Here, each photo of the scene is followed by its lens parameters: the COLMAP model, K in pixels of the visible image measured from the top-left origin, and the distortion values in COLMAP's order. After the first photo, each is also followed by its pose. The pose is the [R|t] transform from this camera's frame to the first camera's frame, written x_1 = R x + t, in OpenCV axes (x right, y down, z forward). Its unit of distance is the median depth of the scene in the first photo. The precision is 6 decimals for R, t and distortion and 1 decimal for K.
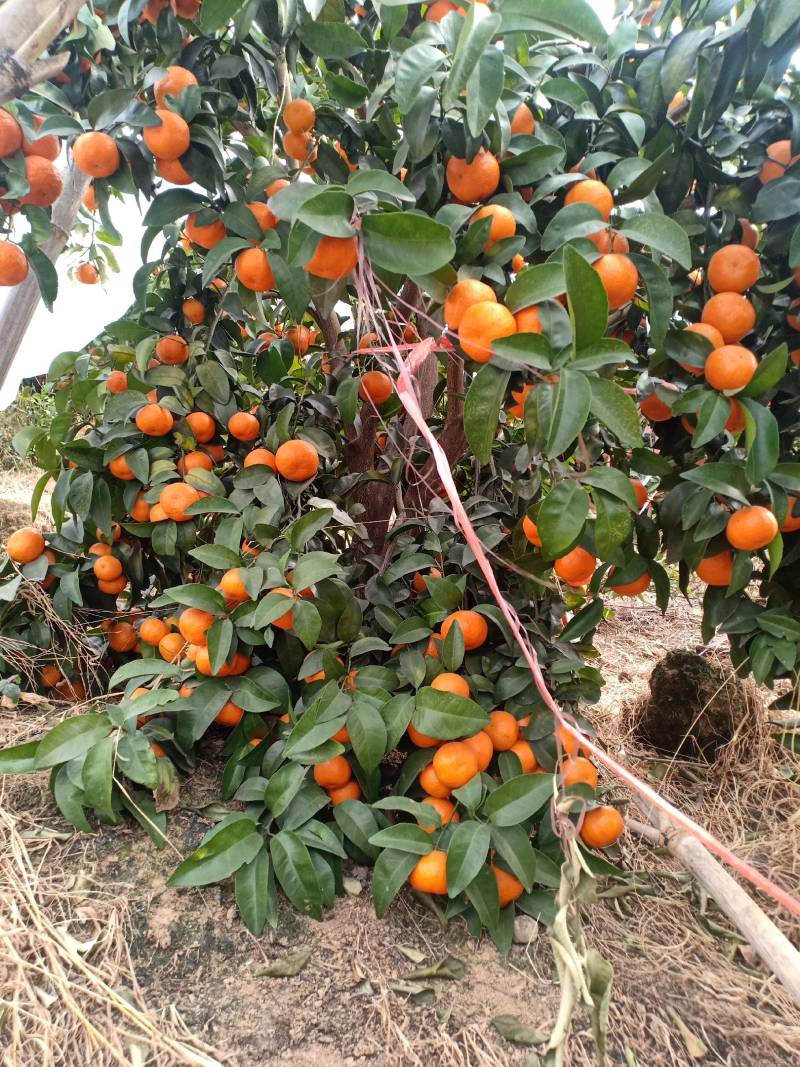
lens RADIAL K [[840.8, 0, 398.5], [0, 840.8, 528.9], [0, 0, 1]] dist [0.206447, -0.359096]
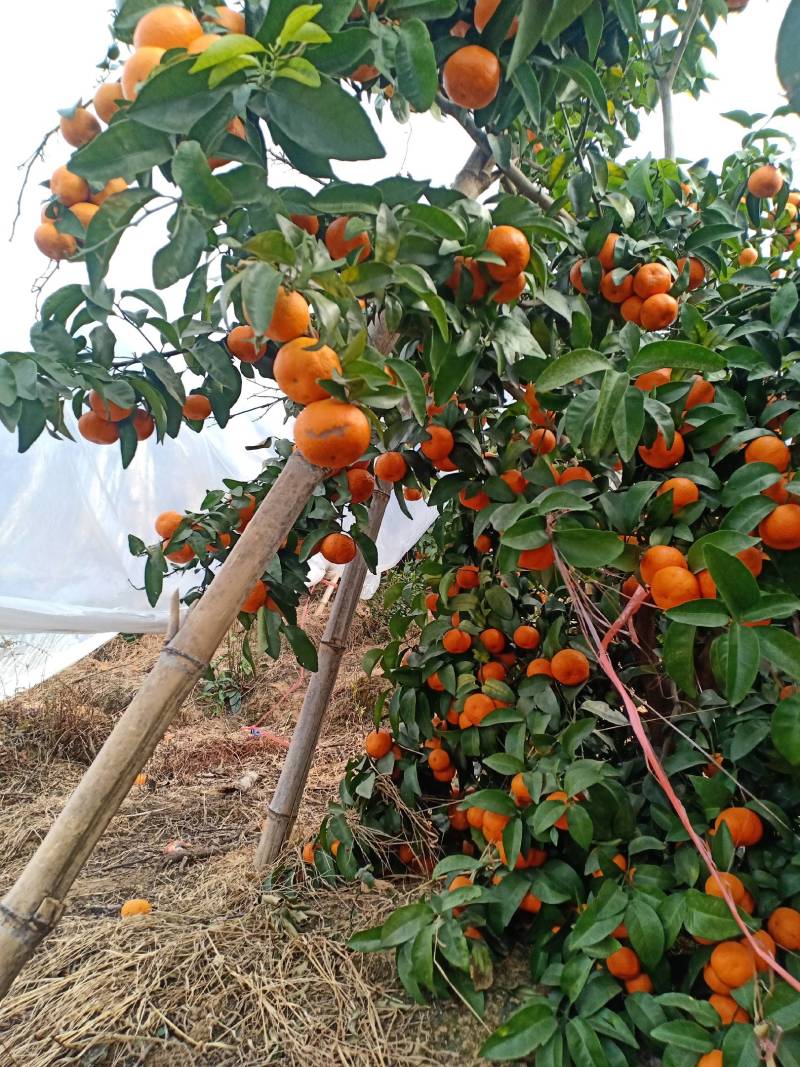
lens RADIAL K [[852.0, 0, 399.2], [0, 852.0, 536.1], [0, 0, 1]] dist [0.147438, -0.162490]
pose [[0.905457, -0.142777, -0.399702, 0.196079], [0.090775, 0.985075, -0.146241, -0.126680], [0.414616, 0.096132, 0.904904, -0.220903]]
